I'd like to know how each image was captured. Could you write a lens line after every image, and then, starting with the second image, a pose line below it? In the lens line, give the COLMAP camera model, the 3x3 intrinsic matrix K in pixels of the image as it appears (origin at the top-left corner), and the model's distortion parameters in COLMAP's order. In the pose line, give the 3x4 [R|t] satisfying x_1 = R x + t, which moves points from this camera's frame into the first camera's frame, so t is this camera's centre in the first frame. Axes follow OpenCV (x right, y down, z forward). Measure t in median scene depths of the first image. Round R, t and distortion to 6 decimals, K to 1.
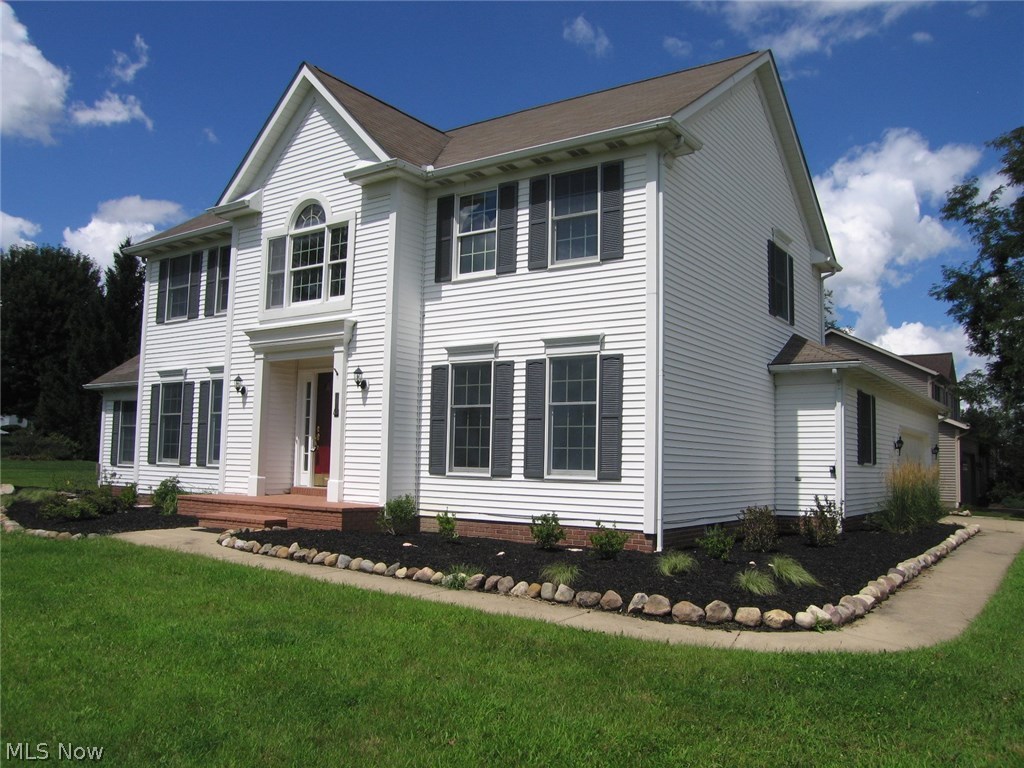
lens RADIAL K [[848.8, 0, 512.0], [0, 848.8, 384.0], [0, 0, 1]] dist [-0.153688, 0.132085]
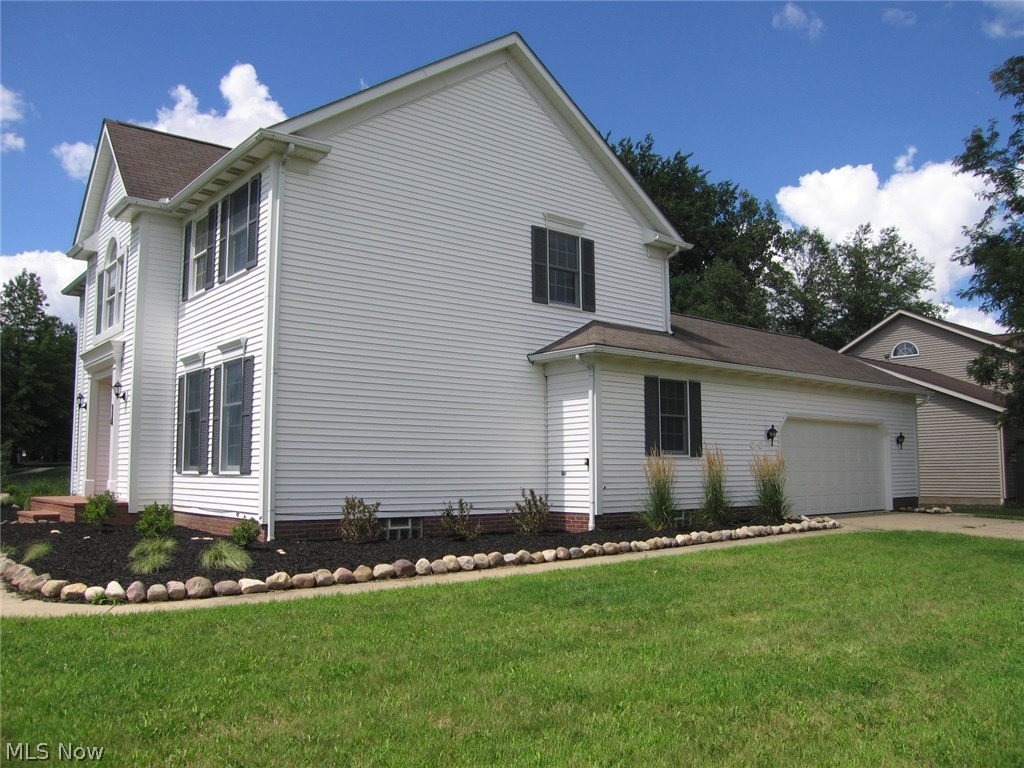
lens RADIAL K [[835.2, 0, 490.7], [0, 835.2, 386.0], [0, 0, 1]] dist [-0.076198, 0.000247]
pose [[0.955744, -0.053389, -0.289314, 0.618397], [0.050237, 0.998569, -0.018316, 0.031933], [0.289878, 0.002971, 0.957059, 0.075365]]
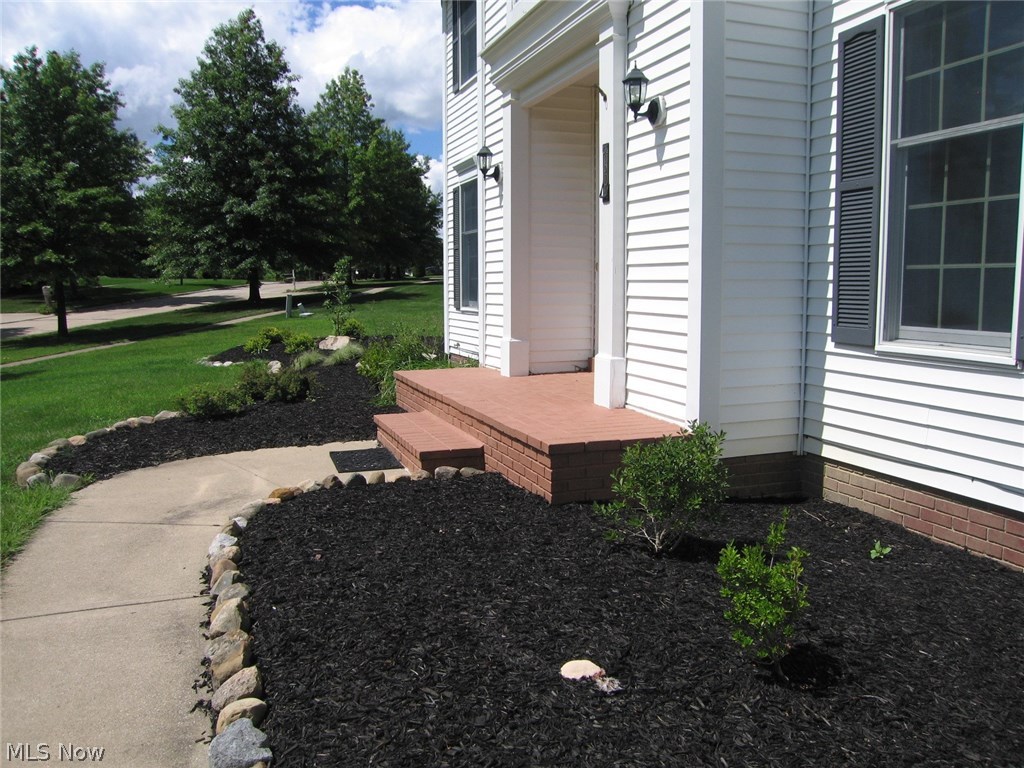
lens RADIAL K [[848.8, 0, 512.0], [0, 848.8, 384.0], [0, 0, 1]] dist [-0.153688, 0.132085]
pose [[0.805237, 0.046966, -0.591090, 0.001566], [0.072766, 0.981496, 0.177115, 0.050241], [0.588471, -0.185631, 0.786920, 0.634818]]
